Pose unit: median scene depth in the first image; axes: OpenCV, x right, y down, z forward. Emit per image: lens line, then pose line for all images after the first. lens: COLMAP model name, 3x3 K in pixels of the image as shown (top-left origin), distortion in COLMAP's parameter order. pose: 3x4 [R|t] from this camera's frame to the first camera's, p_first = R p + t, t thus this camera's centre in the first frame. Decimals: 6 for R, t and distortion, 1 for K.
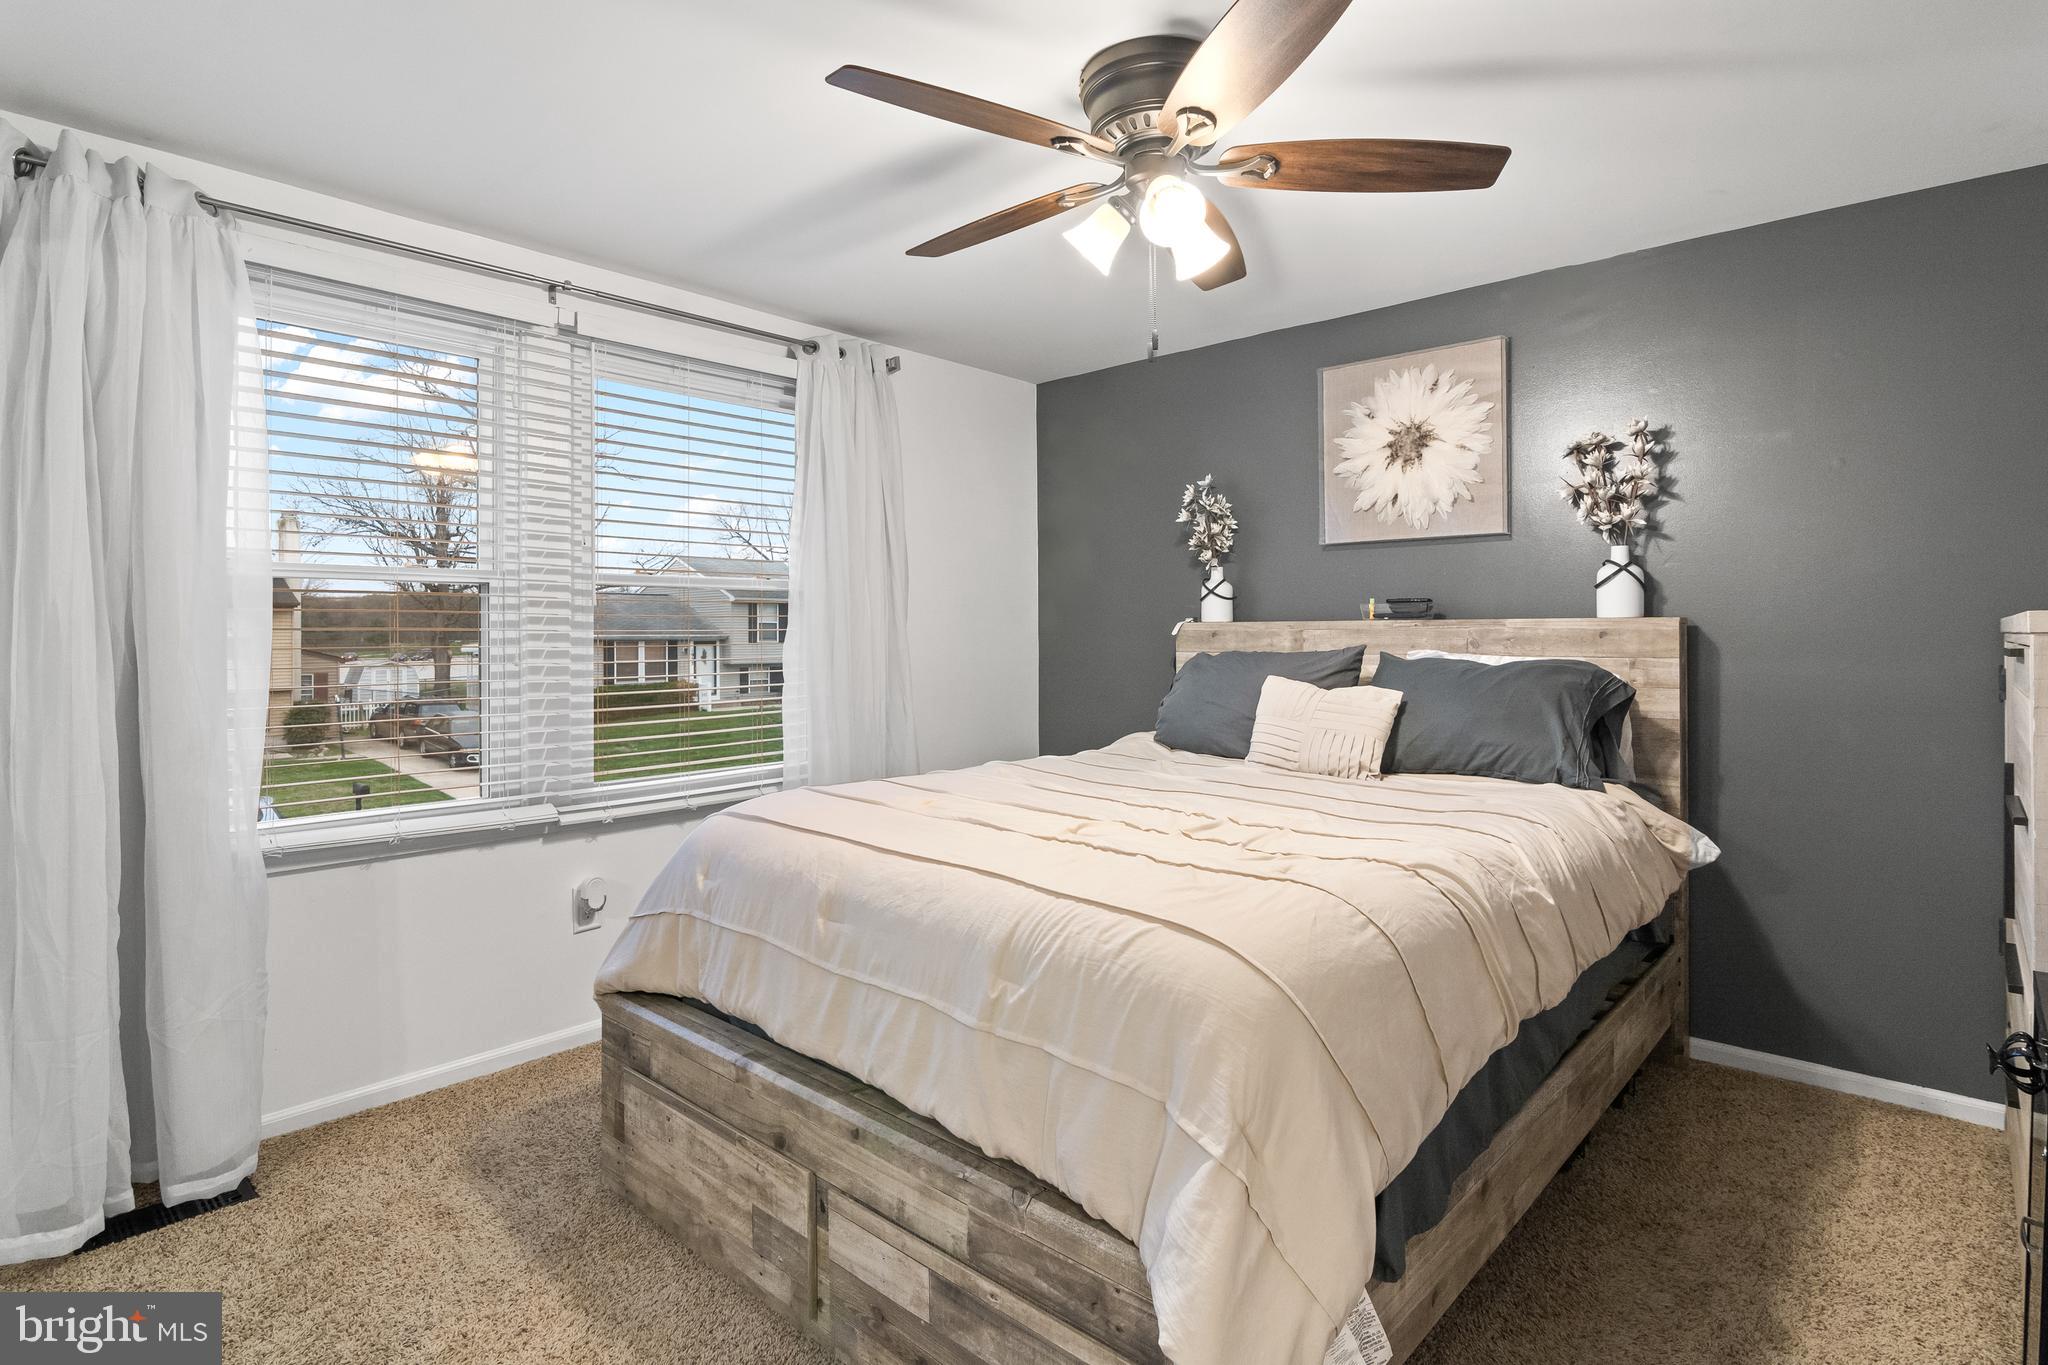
lens RADIAL K [[1023.1, 0, 1024.1], [0, 1023.1, 655.8], [0, 0, 1]] dist [-0.006221, -0.002591]
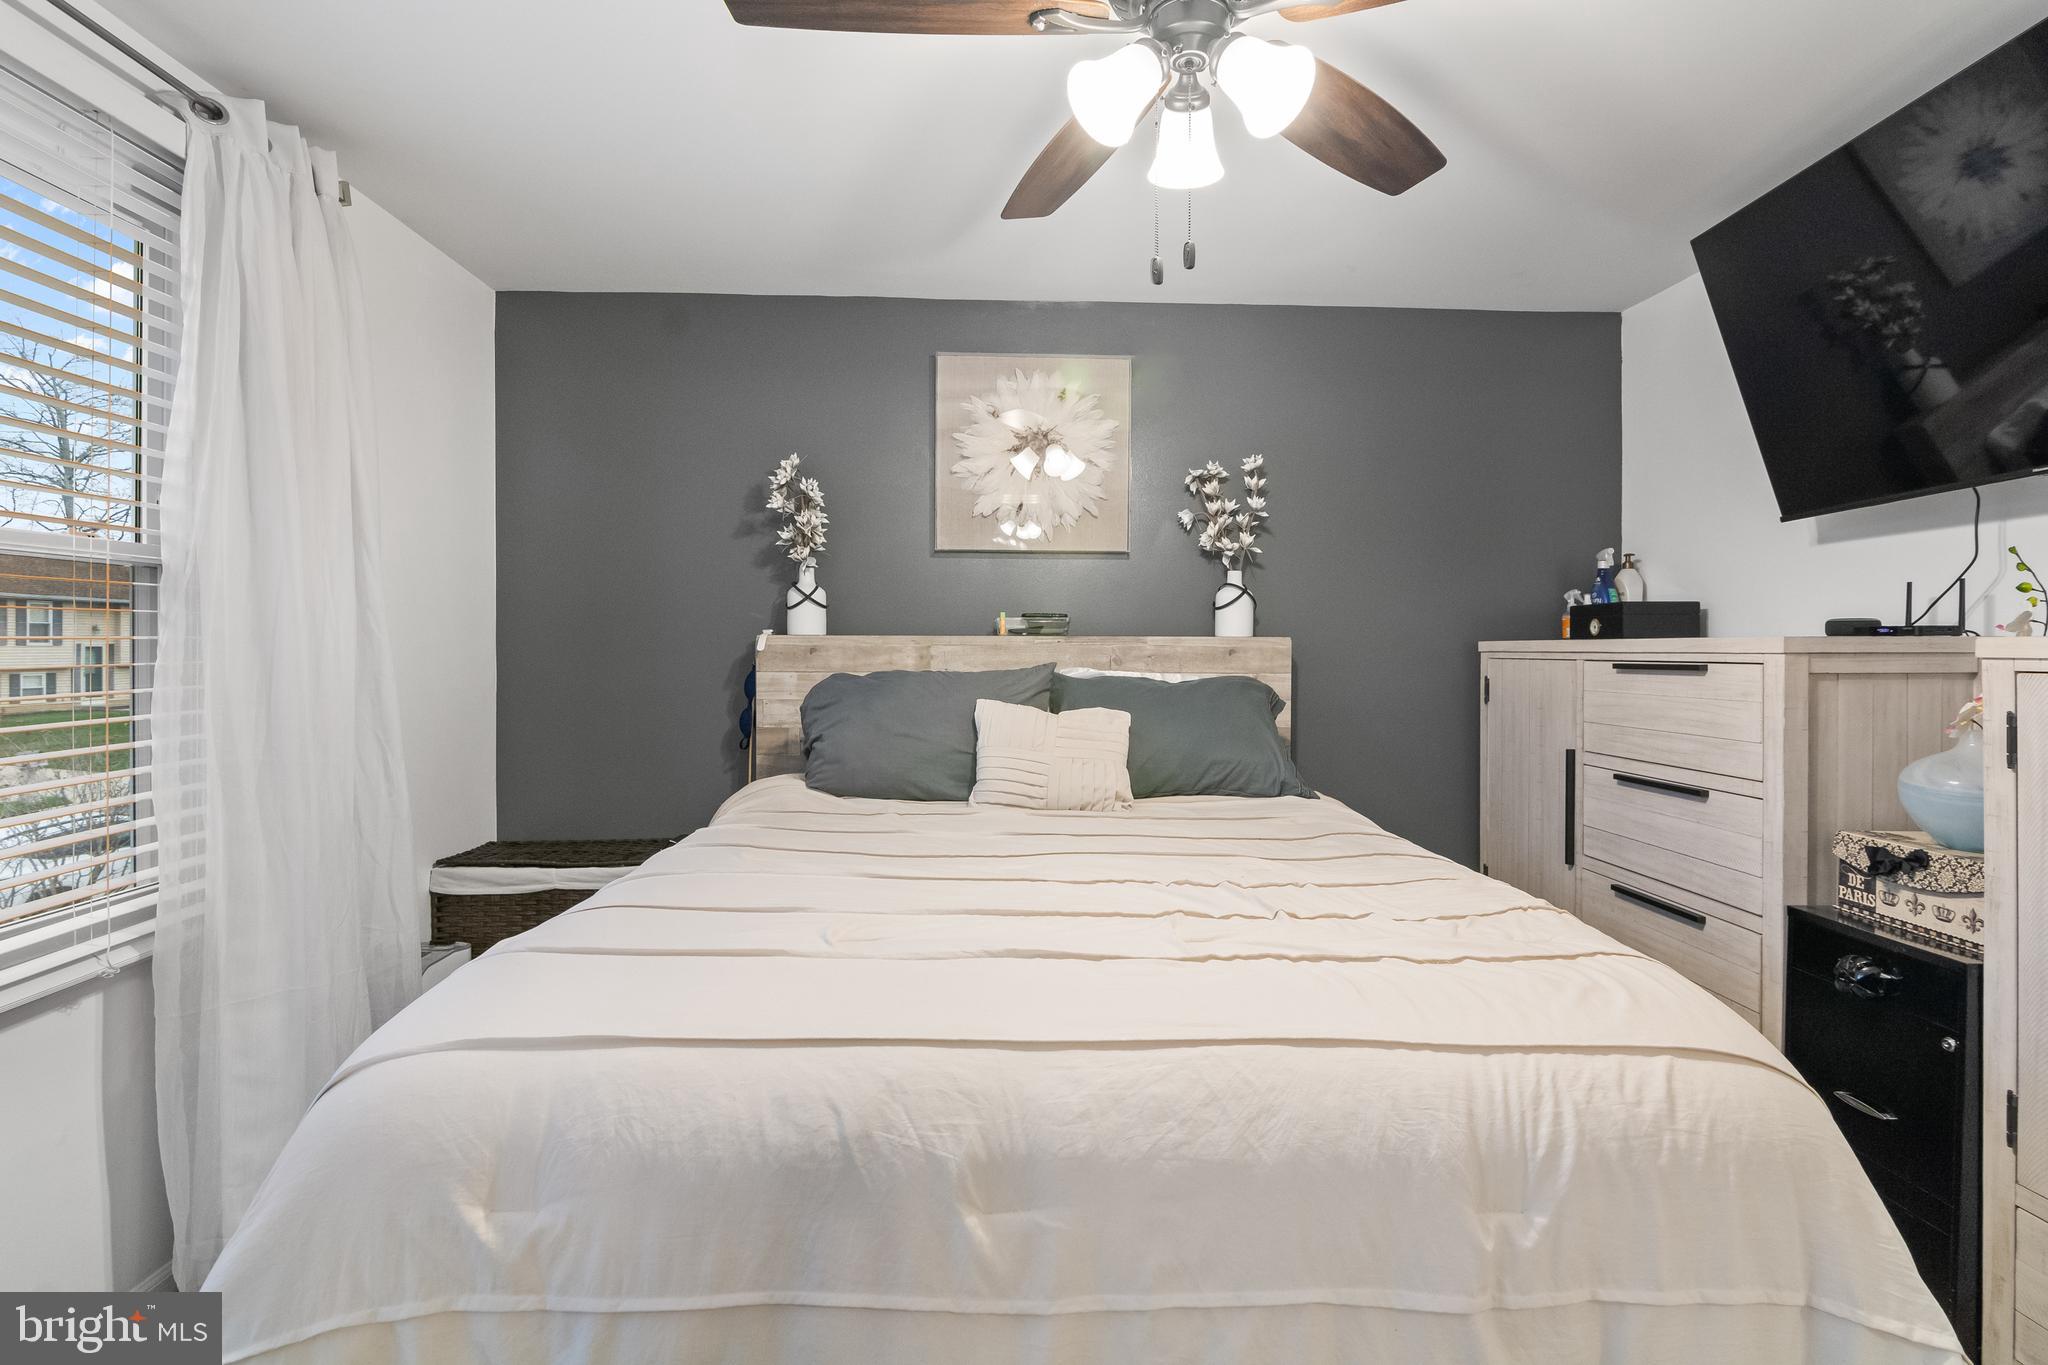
lens RADIAL K [[998.6, 0, 1025.1], [0, 998.6, 669.4], [0, 0, 1]] dist [-0.009562, -0.000226]
pose [[0.706347, -0.008076, 0.707820, -0.312448], [0.008715, 0.999958, 0.002713, -0.007020], [-0.707812, 0.004253, 0.706388, 0.379492]]
